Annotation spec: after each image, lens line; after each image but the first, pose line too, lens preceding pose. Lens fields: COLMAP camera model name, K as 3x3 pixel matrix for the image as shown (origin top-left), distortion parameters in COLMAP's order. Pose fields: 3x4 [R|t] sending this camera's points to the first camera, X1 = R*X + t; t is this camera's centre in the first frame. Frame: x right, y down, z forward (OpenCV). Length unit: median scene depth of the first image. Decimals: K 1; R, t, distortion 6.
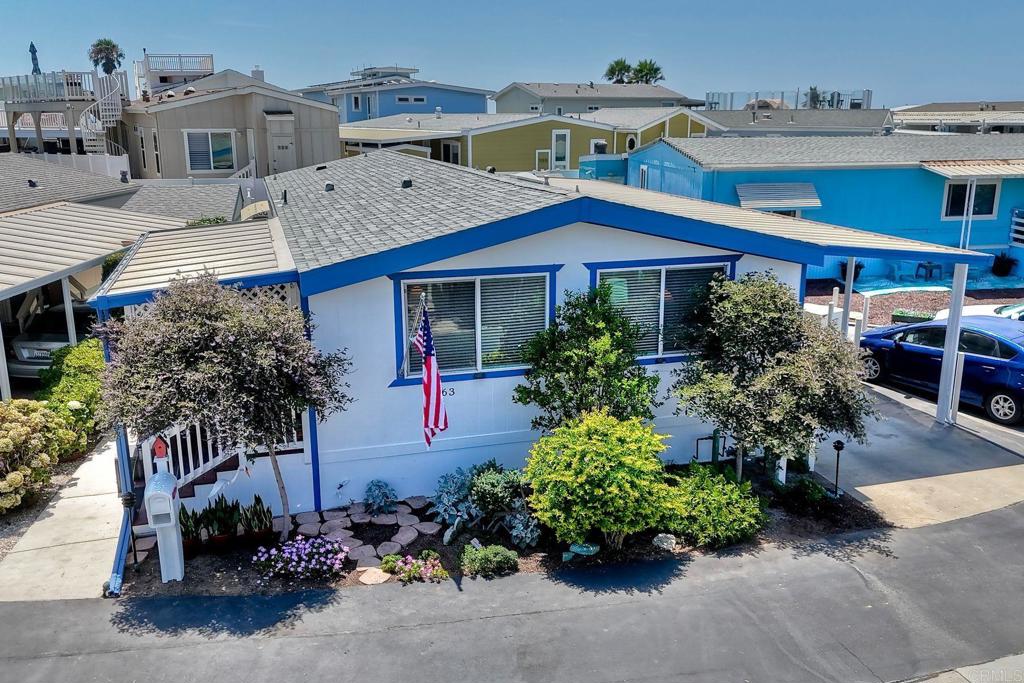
lens RADIAL K [[899.3, 0, 512.0], [0, 899.3, 341.5], [0, 0, 1]] dist [0.091590, -0.132016]
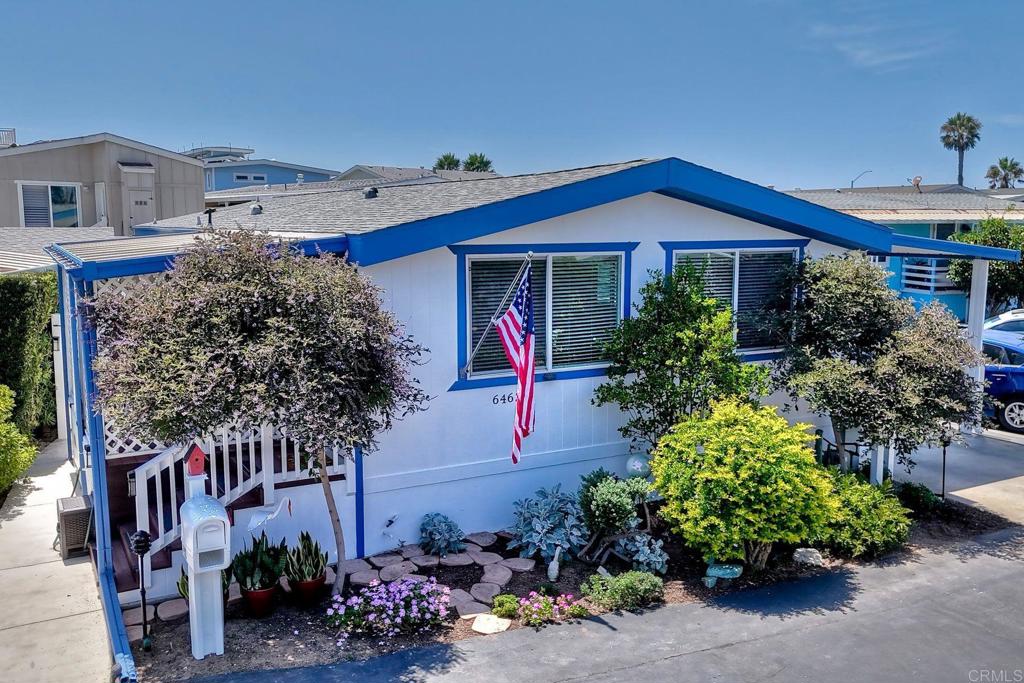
lens RADIAL K [[899.3, 0, 512.0], [0, 899.3, 341.5], [0, 0, 1]] dist [0.091590, -0.132016]
pose [[0.976474, -0.025145, 0.214162, -0.259869], [0.049761, 0.992647, -0.110340, 0.100952], [-0.209813, 0.118402, 0.970546, 0.221200]]
